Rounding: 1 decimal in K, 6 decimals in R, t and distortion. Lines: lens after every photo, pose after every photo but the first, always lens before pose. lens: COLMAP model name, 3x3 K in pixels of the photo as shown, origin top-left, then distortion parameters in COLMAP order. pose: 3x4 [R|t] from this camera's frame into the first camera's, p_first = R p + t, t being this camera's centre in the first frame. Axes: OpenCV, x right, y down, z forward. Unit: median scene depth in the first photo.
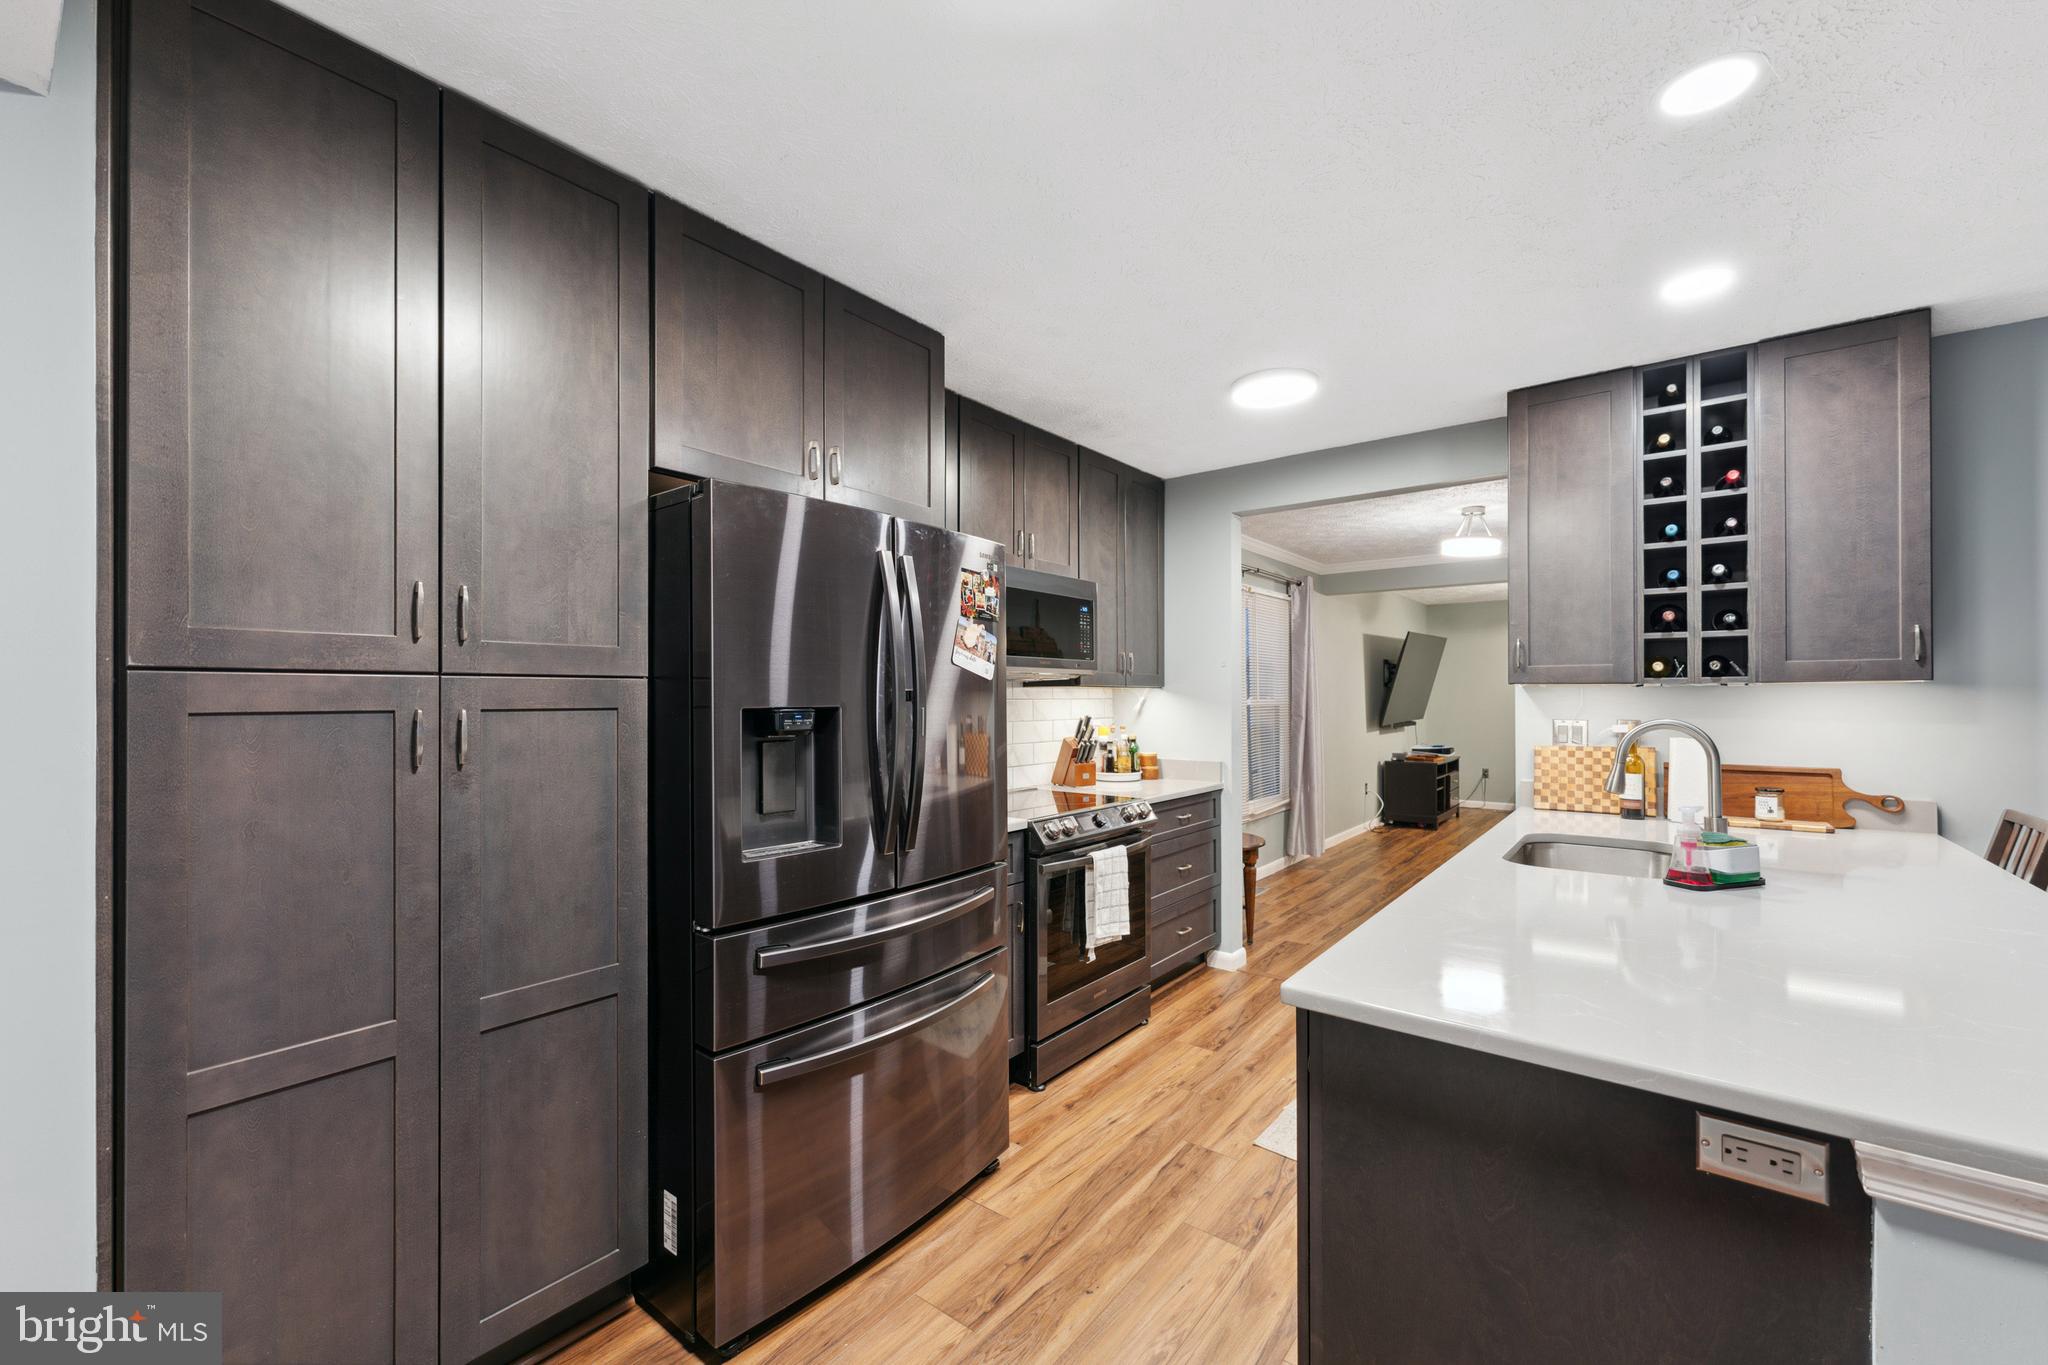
lens RADIAL K [[815.9, 0, 1041.4], [0, 815.9, 693.6], [0, 0, 1]] dist [-0.001210, 0.000089]
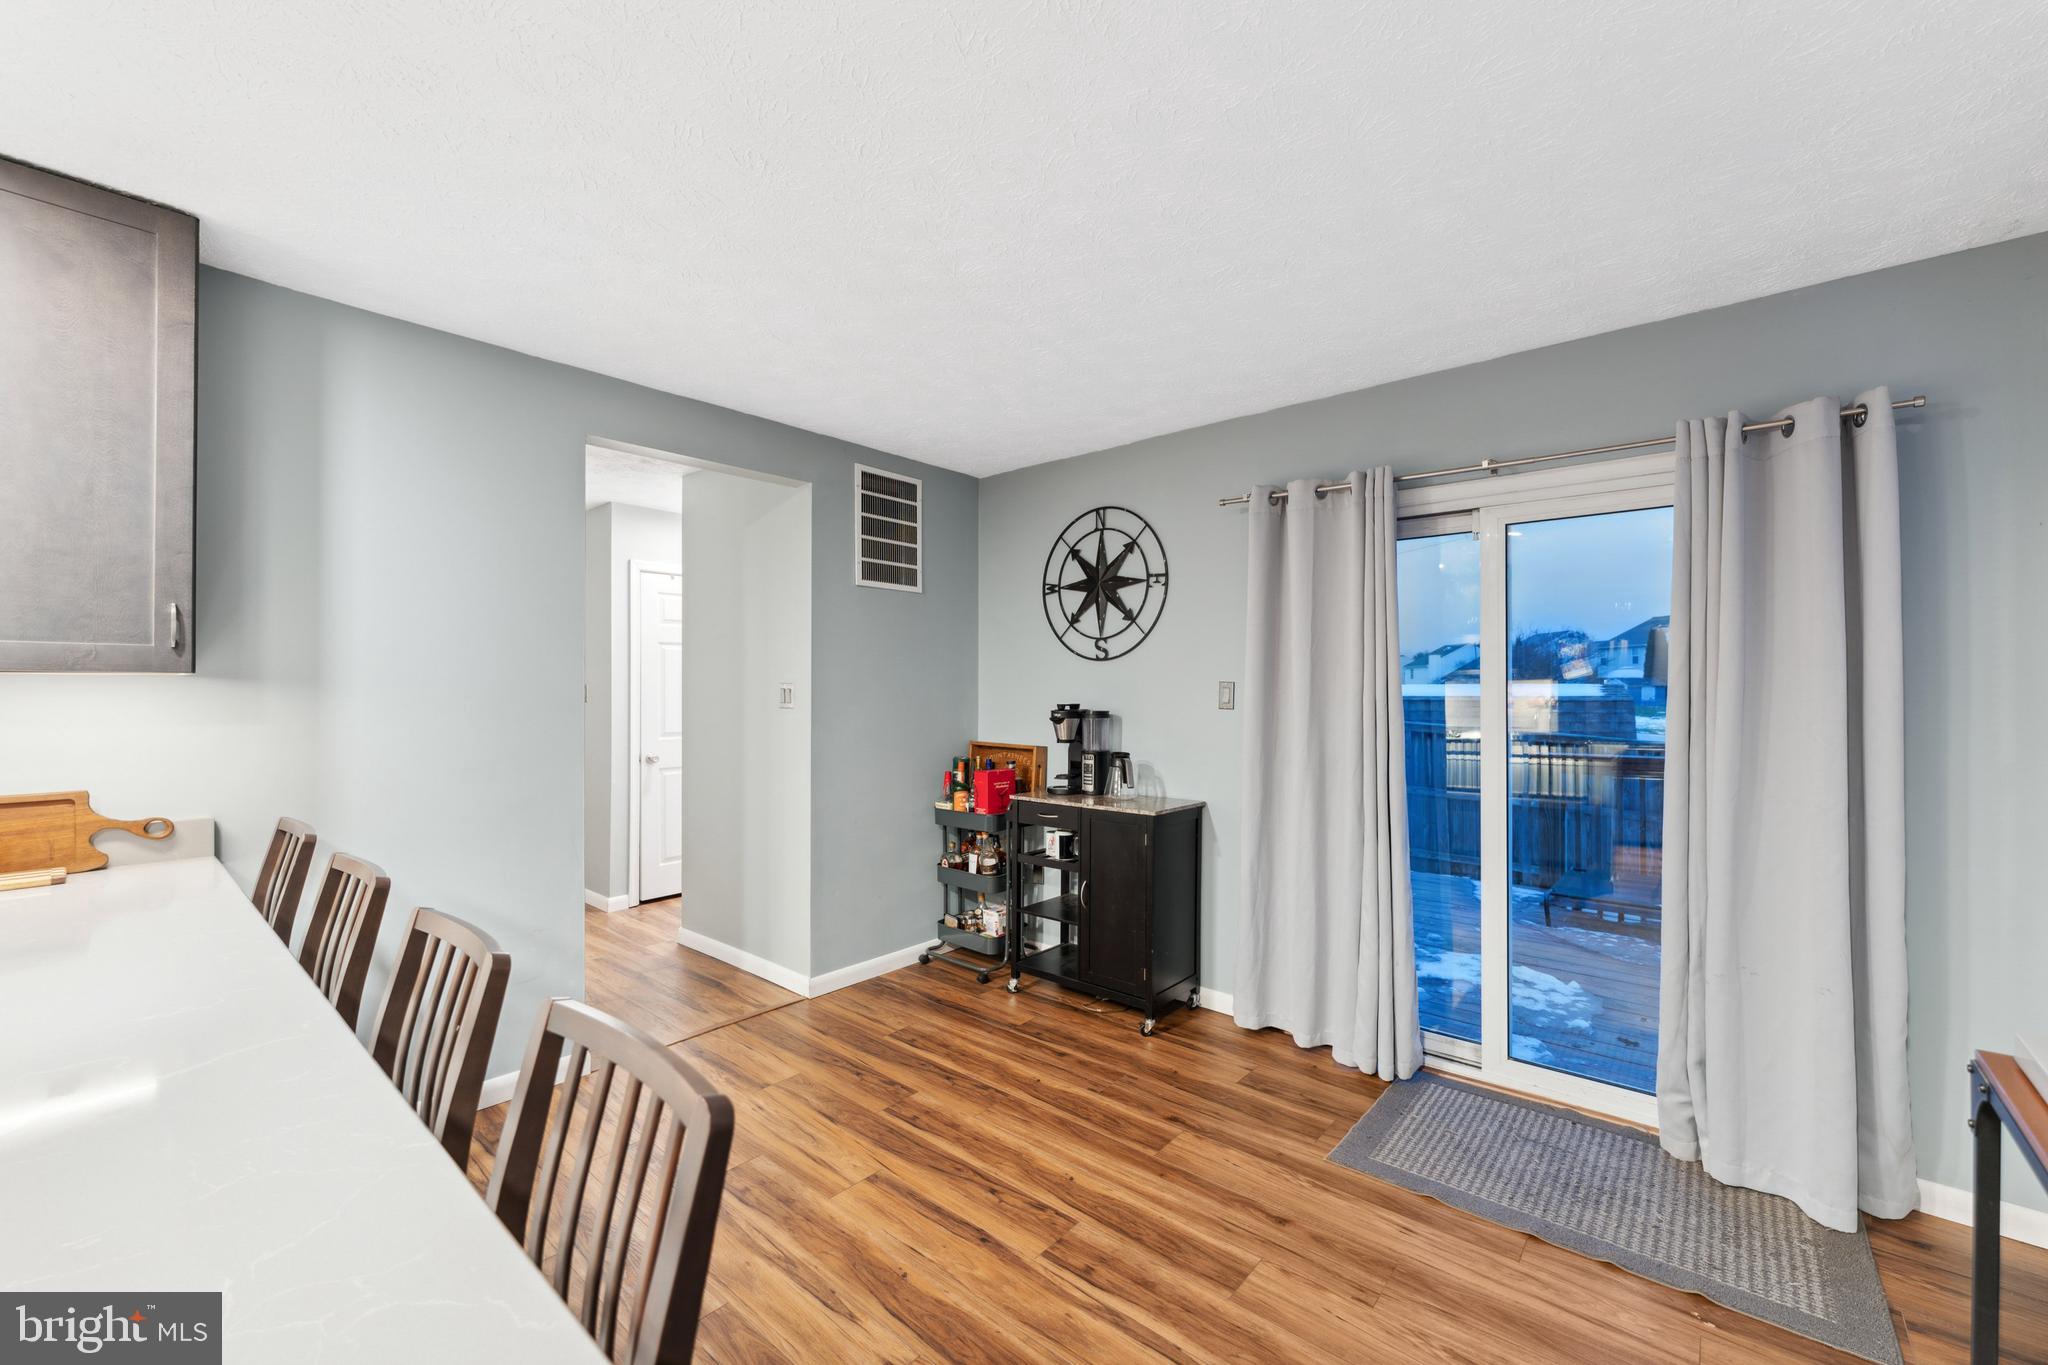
lens RADIAL K [[819.6, 0, 1042.7], [0, 819.6, 675.2], [0, 0, 1]] dist [0.000265, -0.000158]
pose [[0.047459, 0.020716, 0.998658, 0.286625], [-0.002819, 0.999784, -0.020606, 0.000142], [-0.998869, -0.001837, 0.047508, 0.100380]]
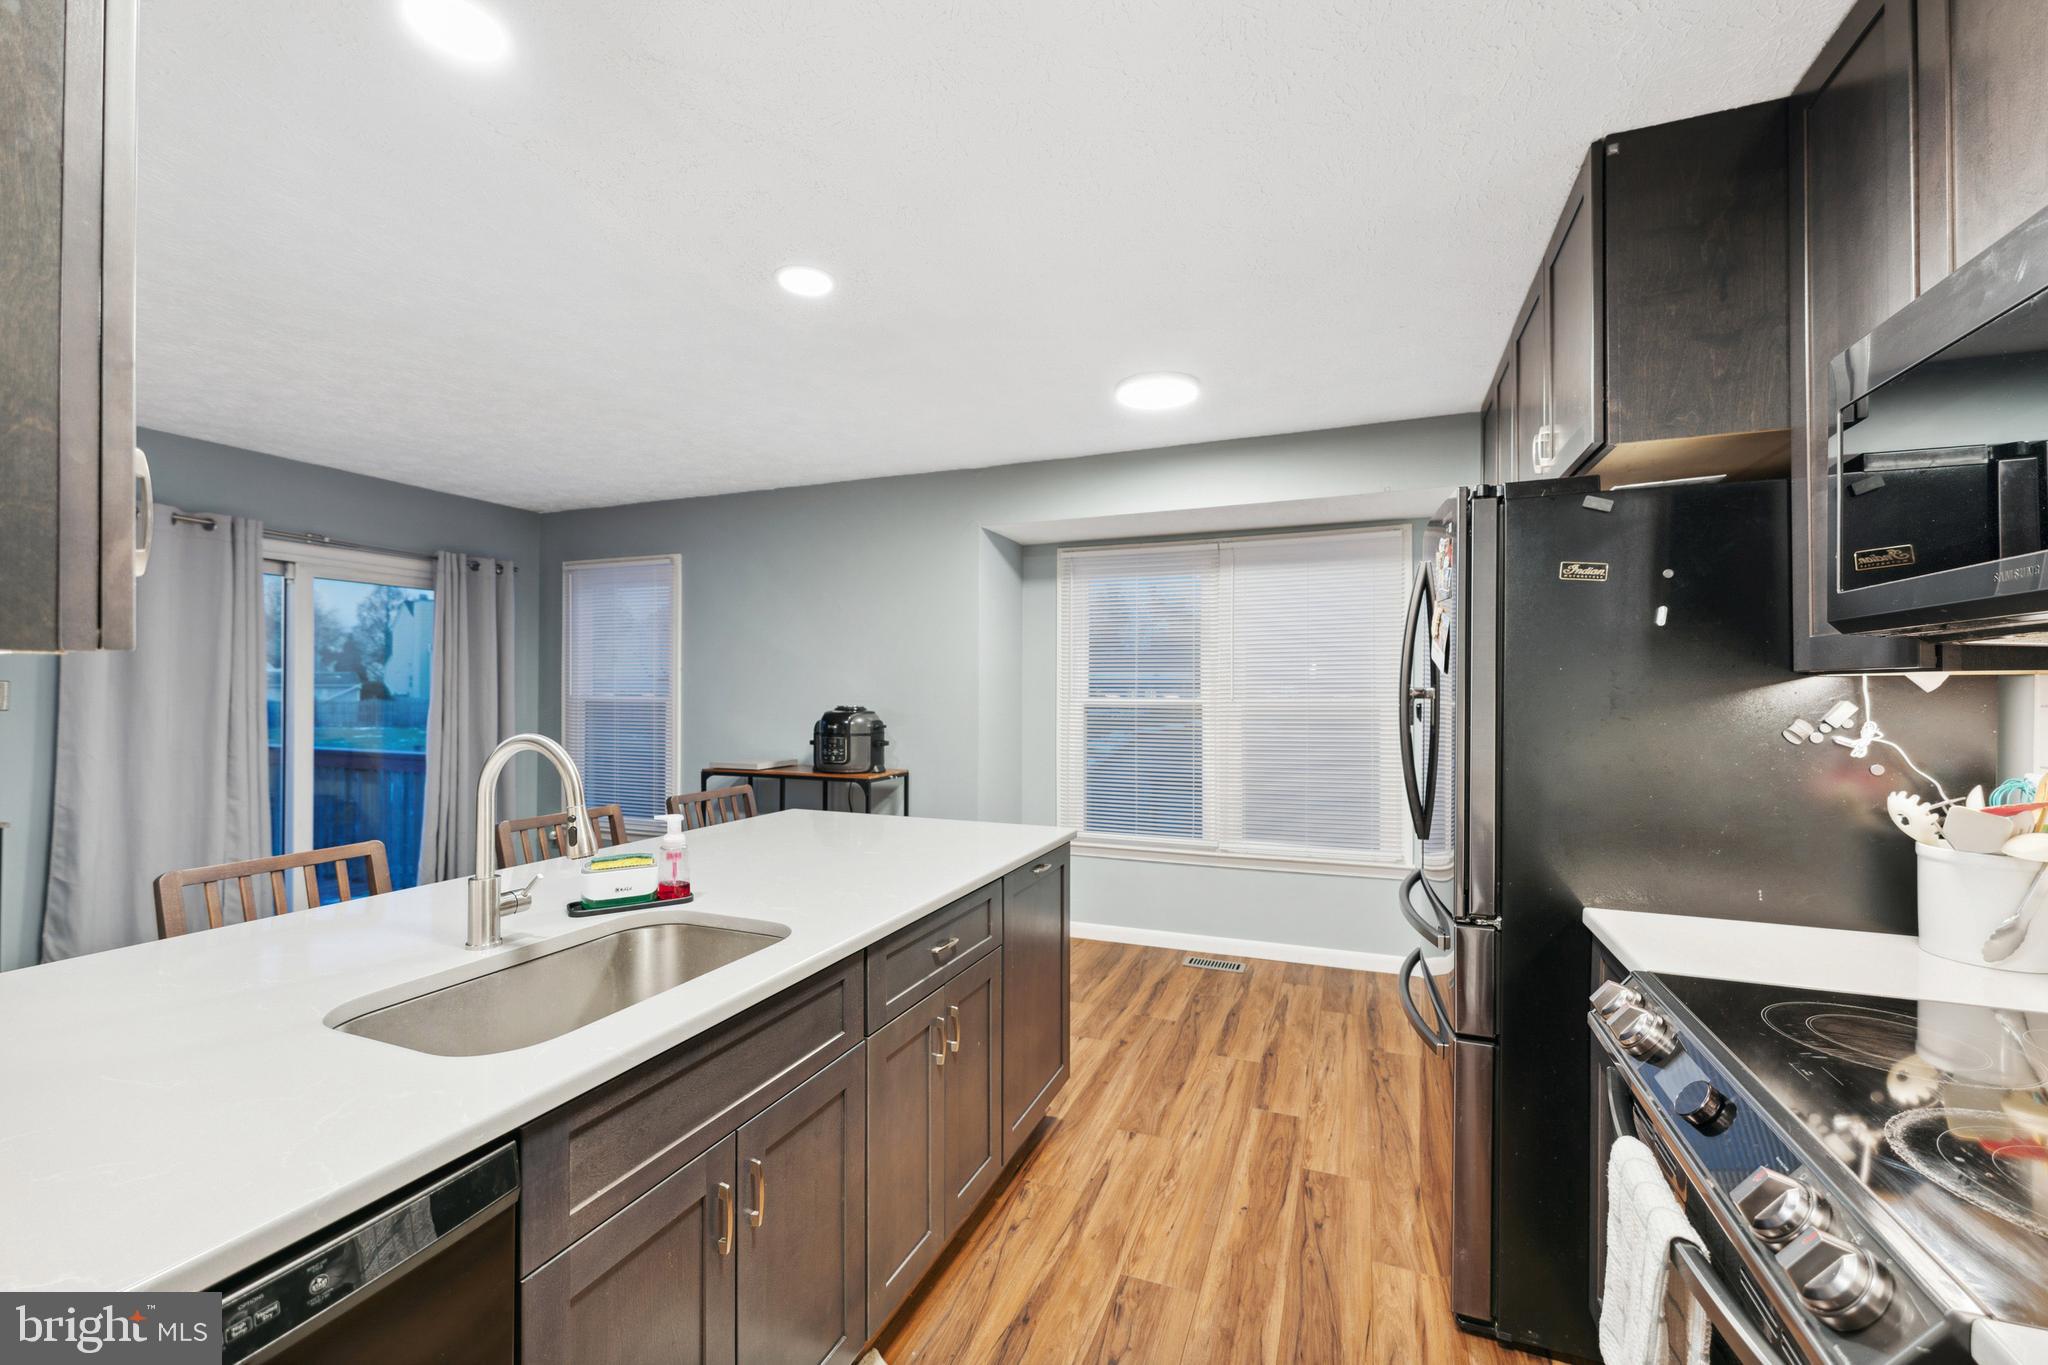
lens RADIAL K [[827.7, 0, 1024.0], [0, 827.7, 682.5], [0, 0, 1]] dist [-0.002261, 0.000084]
pose [[-0.966405, -0.000939, -0.257022, 0.476656], [0.001605, 0.999952, -0.009691, -0.001101], [0.257019, -0.009778, -0.966357, 1.480492]]
